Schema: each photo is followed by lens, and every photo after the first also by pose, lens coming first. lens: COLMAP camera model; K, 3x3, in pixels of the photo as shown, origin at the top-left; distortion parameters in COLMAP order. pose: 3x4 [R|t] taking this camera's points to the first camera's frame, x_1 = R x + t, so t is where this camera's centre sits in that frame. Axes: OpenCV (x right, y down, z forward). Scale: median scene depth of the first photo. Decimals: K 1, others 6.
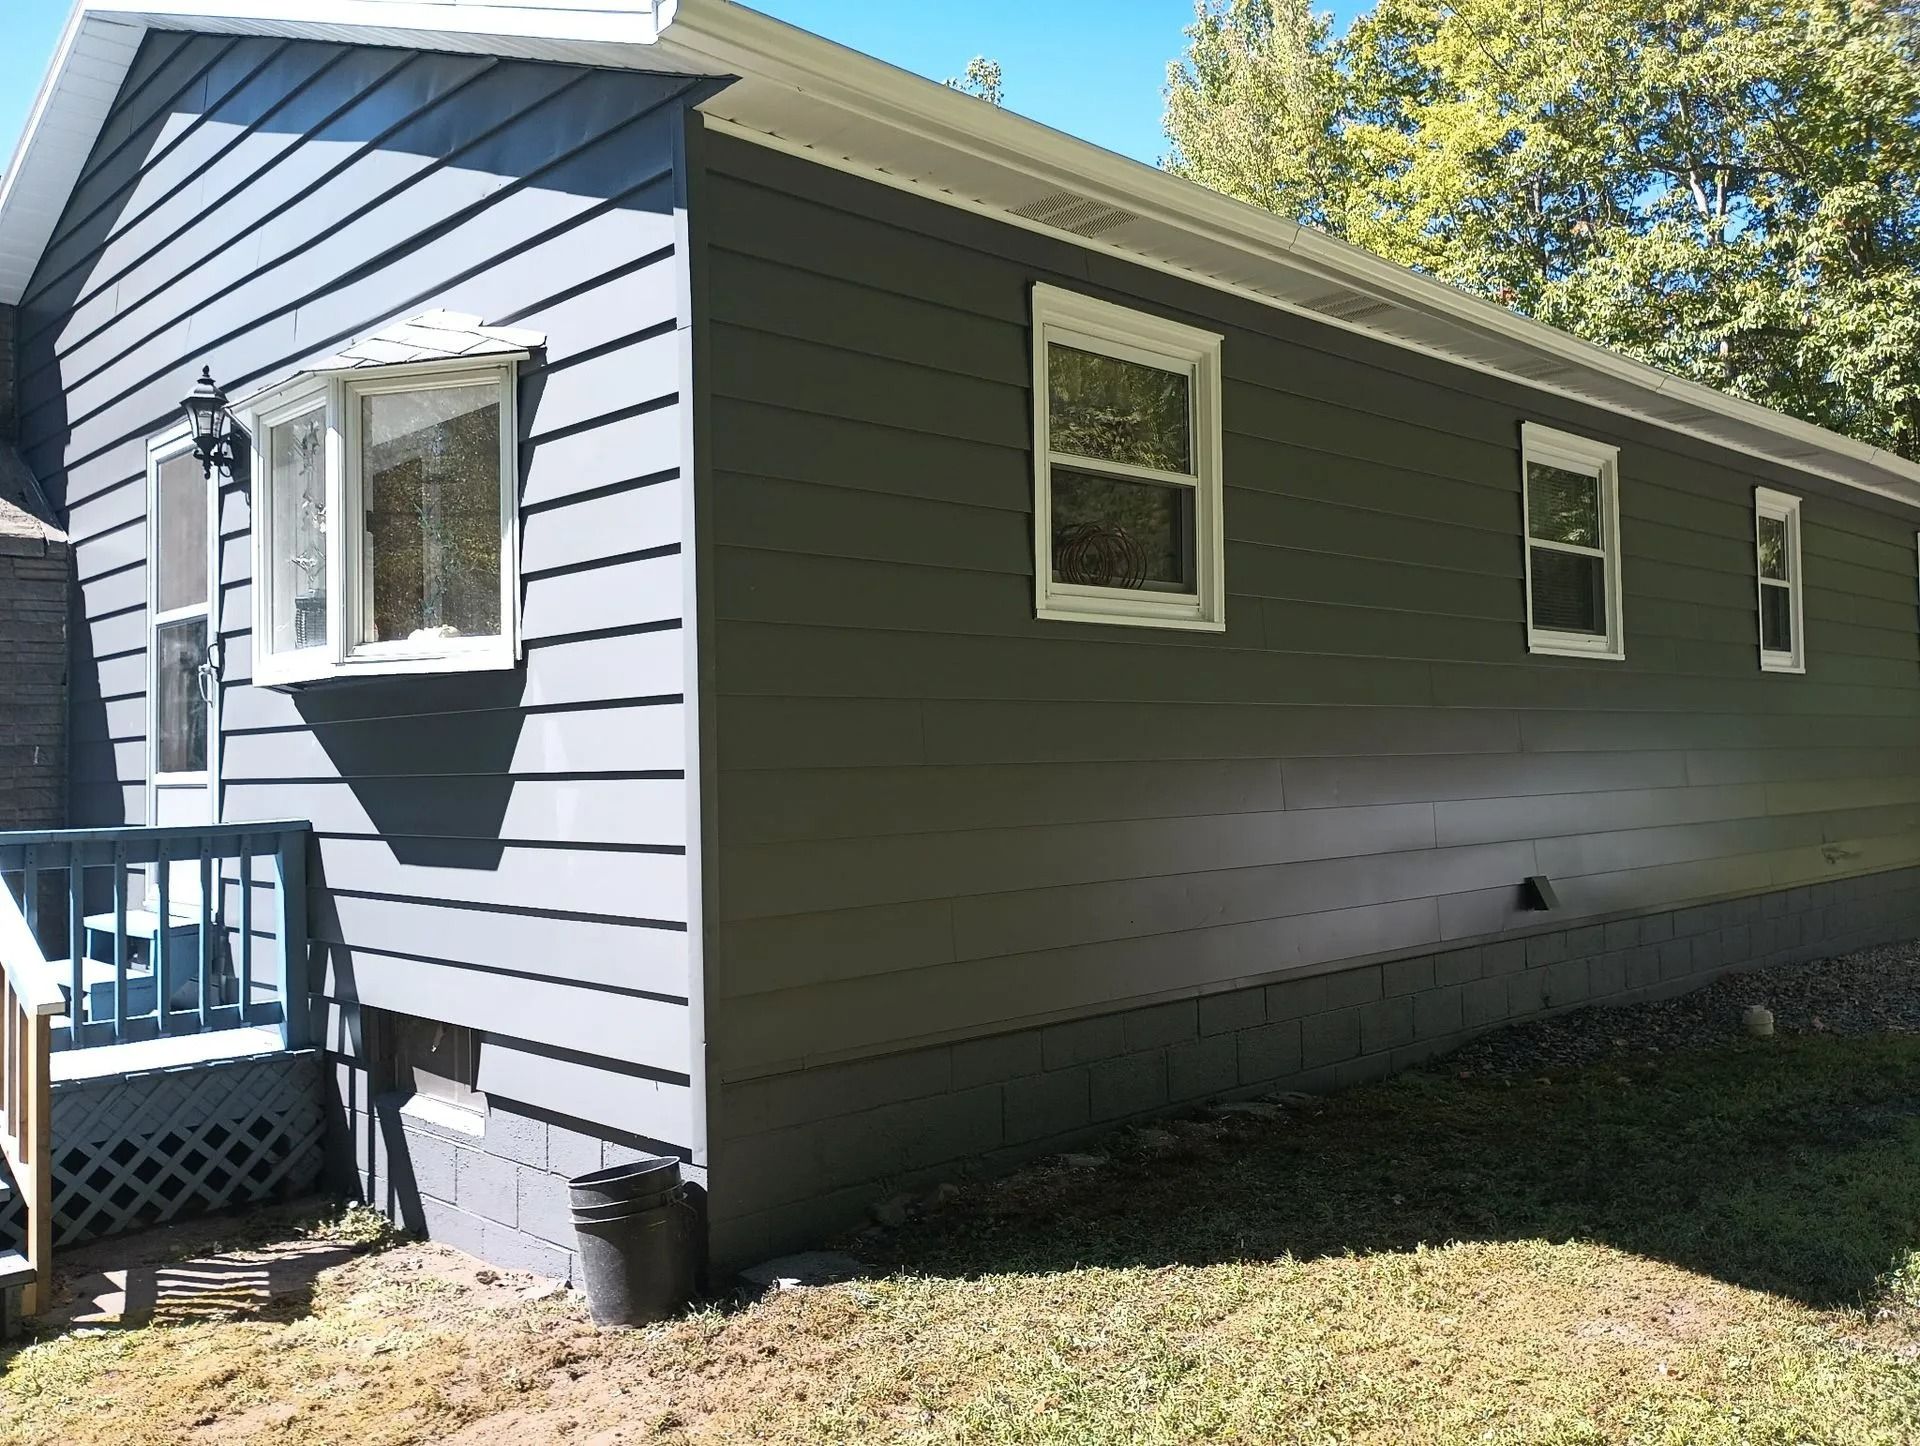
lens RADIAL K [[1604.2, 0, 951.2], [0, 1604.2, 719.7], [0, 0, 1]] dist [-0.003752, -0.015290]
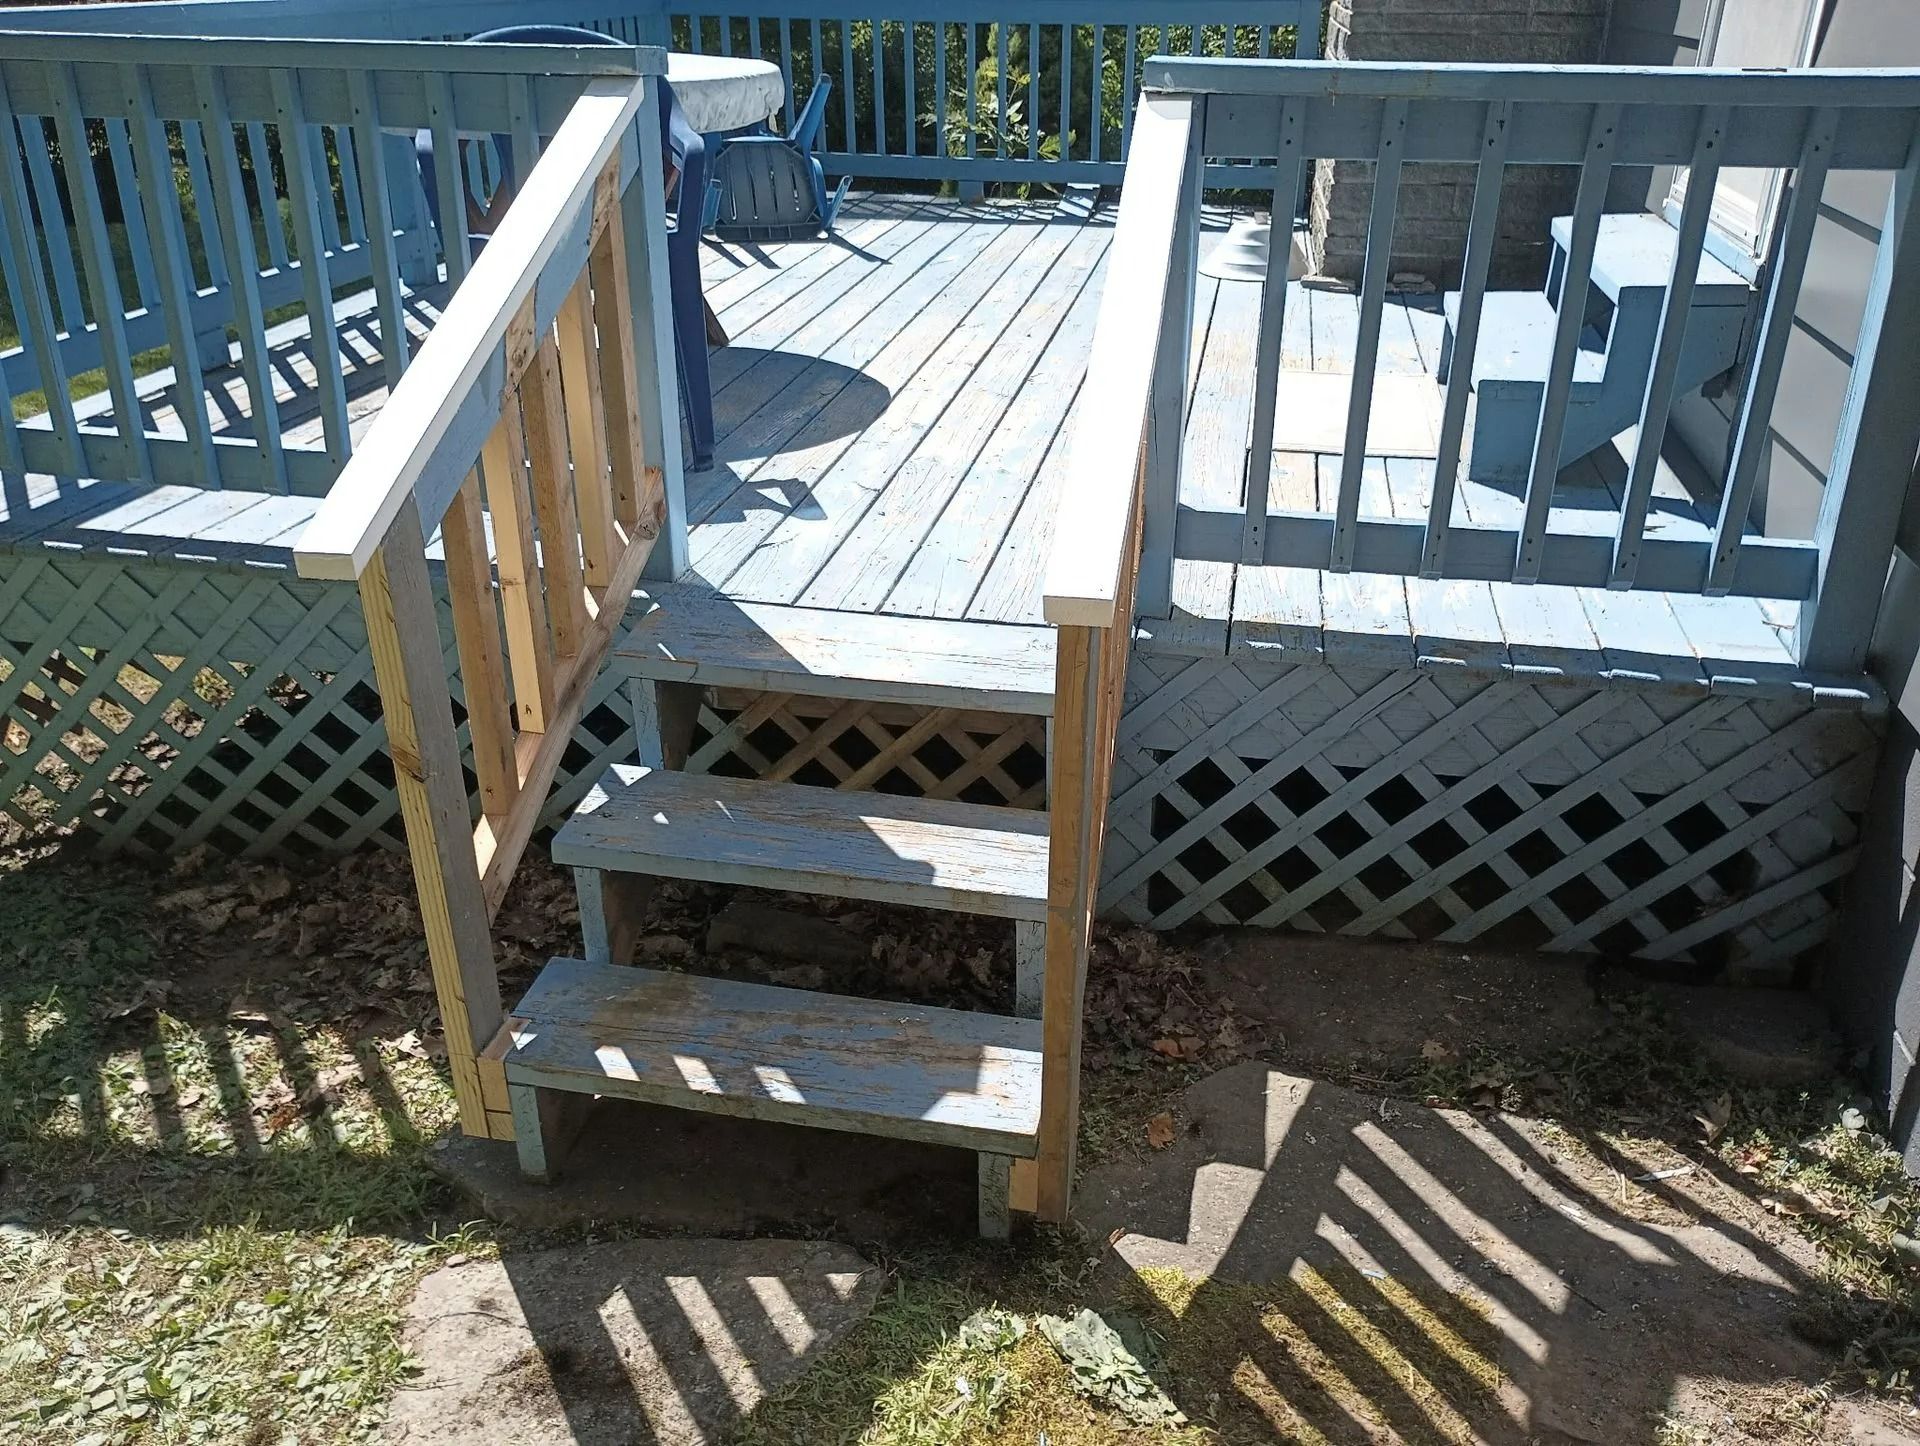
lens RADIAL K [[1604.2, 0, 949.4], [0, 1604.2, 707.5], [0, 0, 1]] dist [-0.003752, -0.015290]
pose [[0.576581, 0.370502, -0.728205, -0.256434], [0.006867, 0.889043, 0.457772, 0.027958], [0.817011, -0.268943, 0.510061, 0.653991]]
